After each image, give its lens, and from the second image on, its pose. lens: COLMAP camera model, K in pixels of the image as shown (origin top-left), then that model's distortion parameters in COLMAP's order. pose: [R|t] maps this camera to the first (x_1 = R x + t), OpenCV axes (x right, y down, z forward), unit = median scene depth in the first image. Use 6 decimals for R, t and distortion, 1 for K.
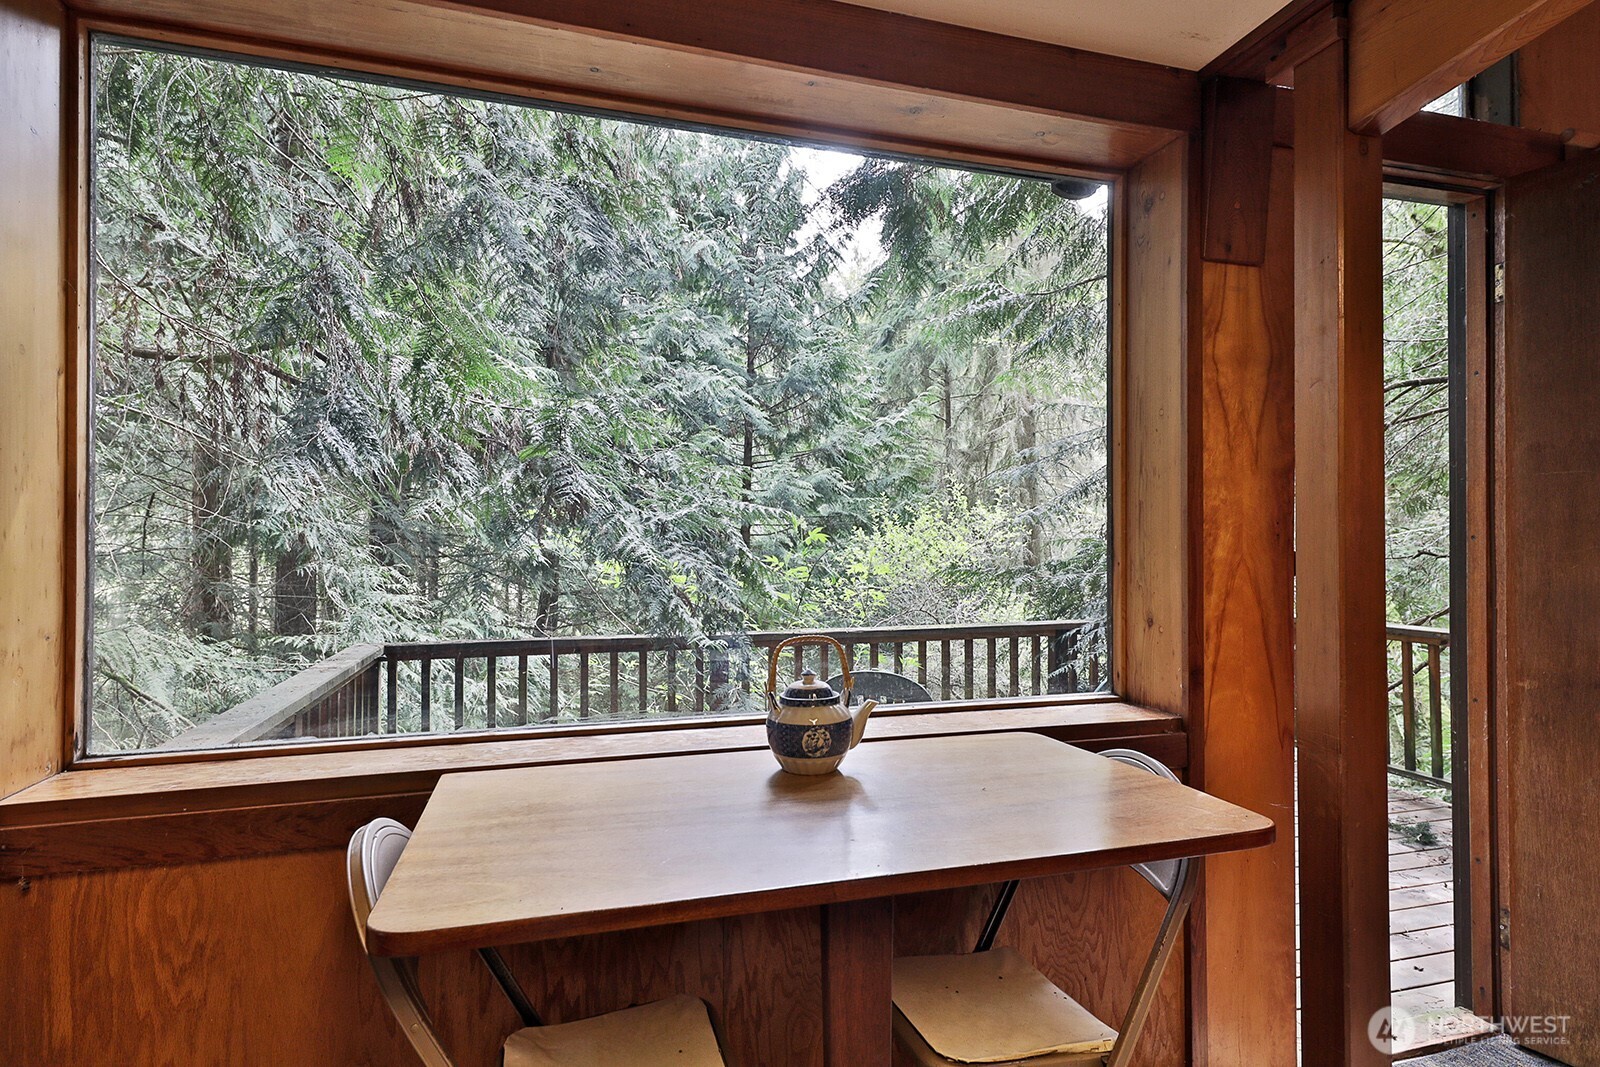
lens RADIAL K [[809.6, 0, 800.0], [0, 809.6, 533.5], [0, 0, 1]] dist [0.016301, -0.000128]
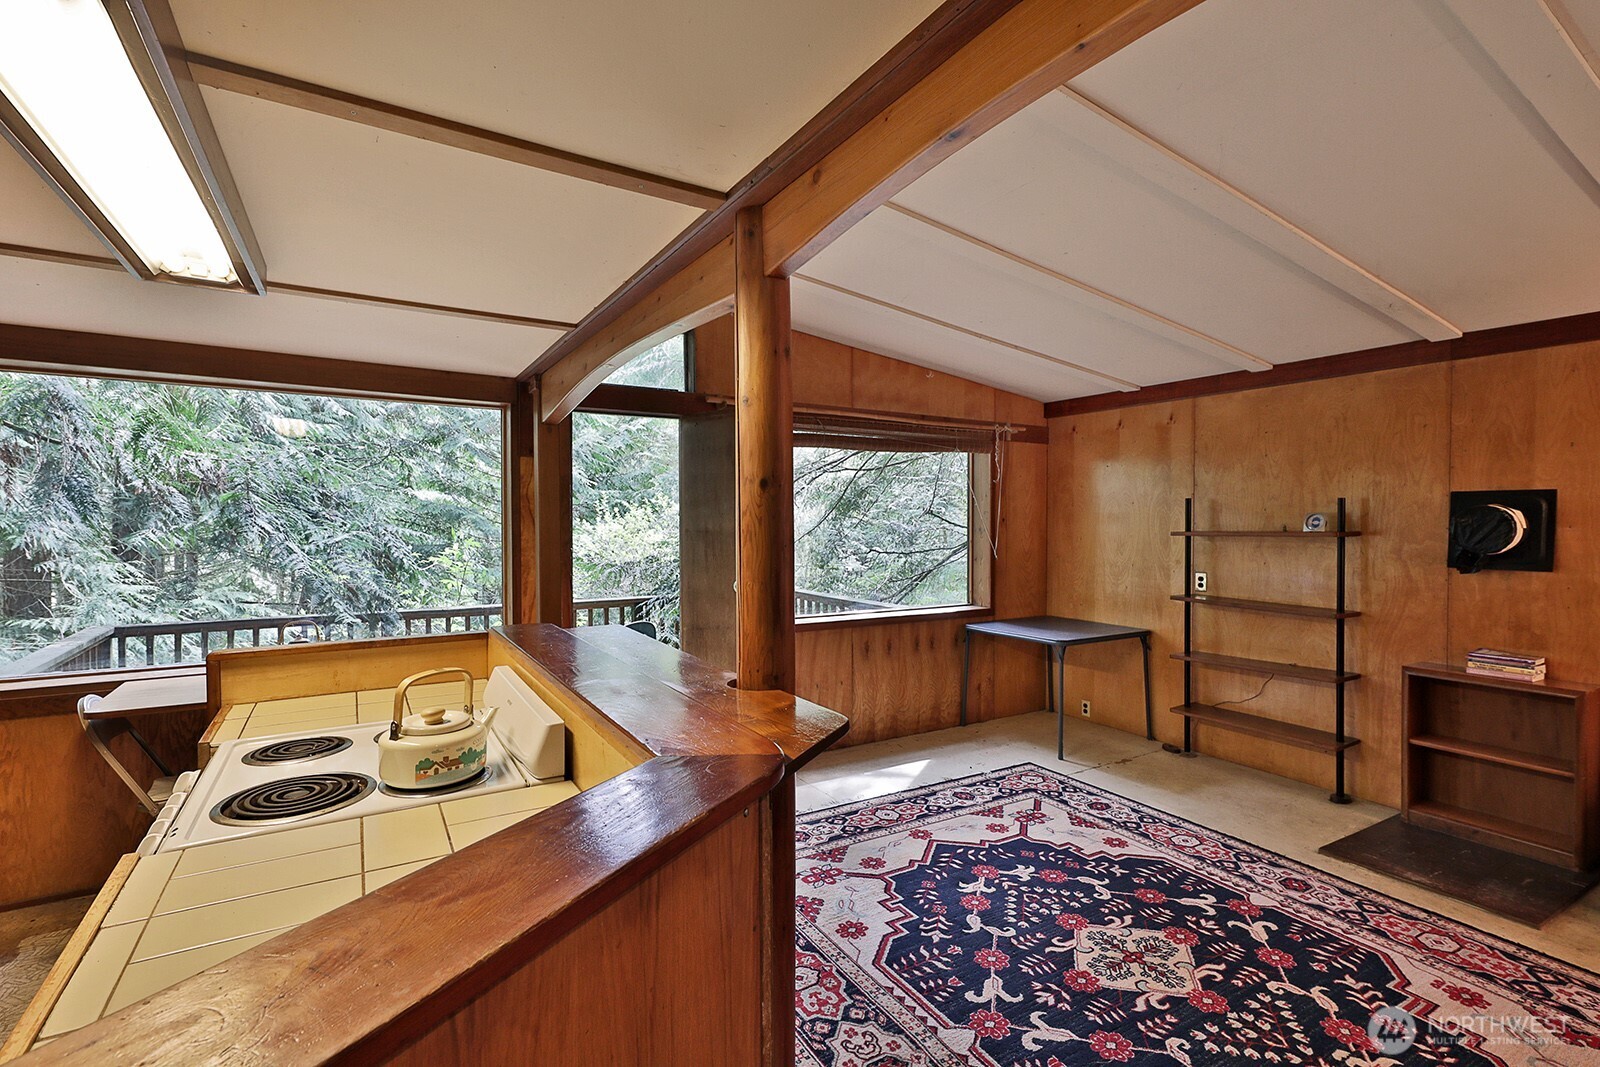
lens RADIAL K [[723.6, 0, 800.0], [0, 723.6, 533.5], [0, 0, 1]] dist [0.002381, 0.000100]
pose [[0.964200, 0.000802, 0.265176, 0.296444], [-0.010530, 0.999322, 0.035266, -0.079657], [-0.264968, -0.036796, 0.963555, -0.513821]]
